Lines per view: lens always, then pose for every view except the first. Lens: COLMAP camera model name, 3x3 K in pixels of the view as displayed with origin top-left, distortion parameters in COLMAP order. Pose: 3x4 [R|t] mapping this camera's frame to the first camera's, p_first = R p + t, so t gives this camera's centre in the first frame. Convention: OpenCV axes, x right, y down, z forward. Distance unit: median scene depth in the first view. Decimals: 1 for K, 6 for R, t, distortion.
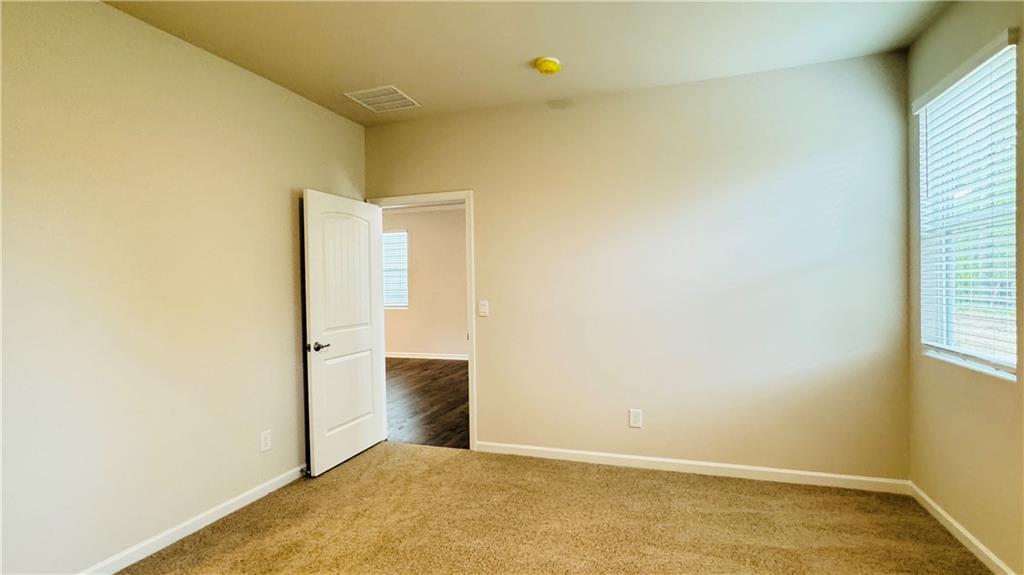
lens RADIAL K [[499.6, 0, 513.2], [0, 499.6, 288.1], [0, 0, 1]] dist [-0.003885, 0.001247]
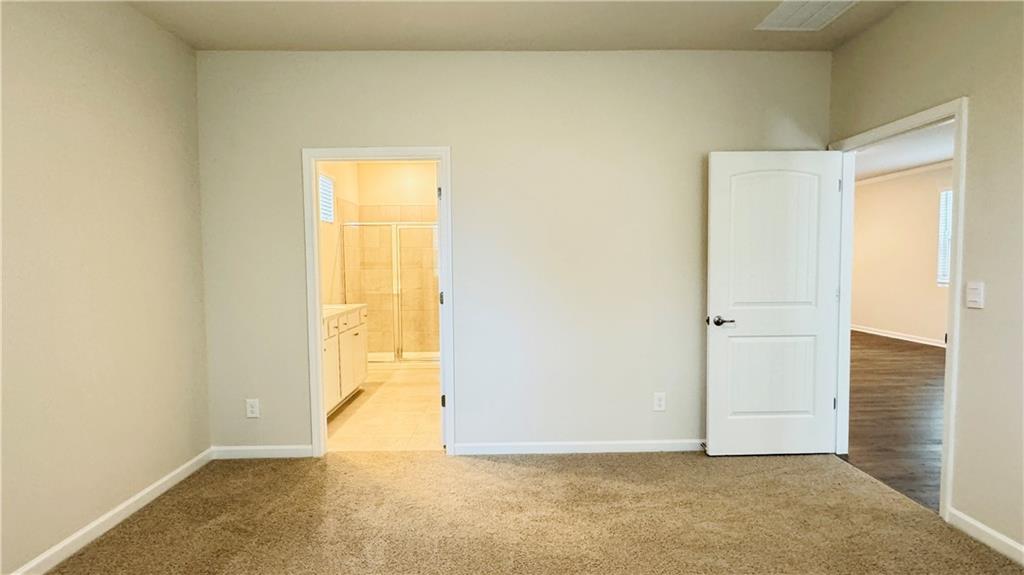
lens RADIAL K [[499.6, 0, 515.2], [0, 499.6, 291.2], [0, 0, 1]] dist [-0.003885, 0.001247]
pose [[0.347994, 0.070205, -0.934864, 0.342893], [-0.010216, 0.997417, 0.071100, -0.000789], [0.937441, -0.015191, 0.347812, 0.319030]]
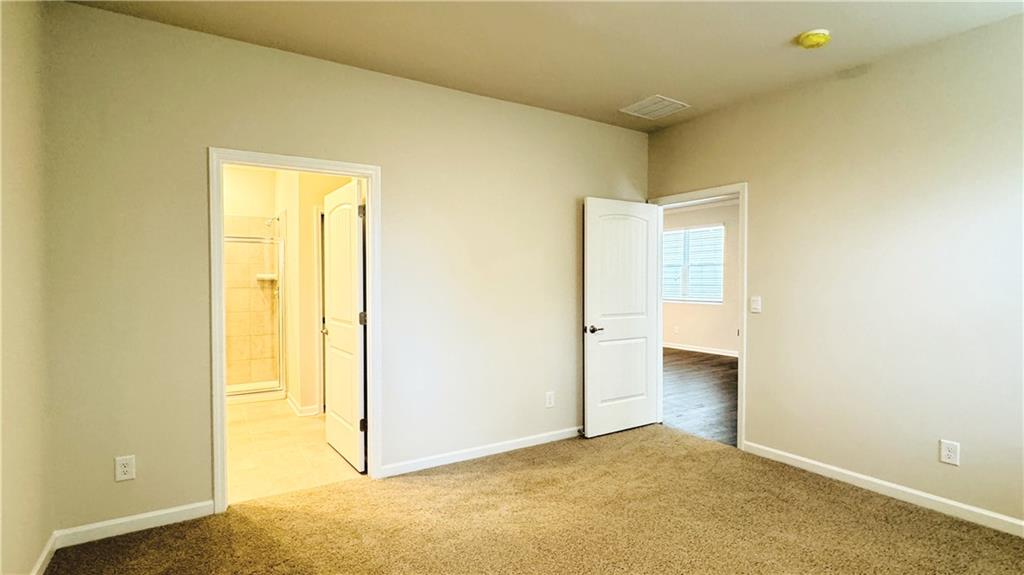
lens RADIAL K [[499.6, 0, 514.2], [0, 499.6, 289.5], [0, 0, 1]] dist [-0.003885, 0.001247]
pose [[0.783707, 0.030025, -0.620404, 0.193627], [-0.022564, 0.999548, 0.019871, 0.003305], [0.620720, -0.001575, 0.784031, -0.045272]]
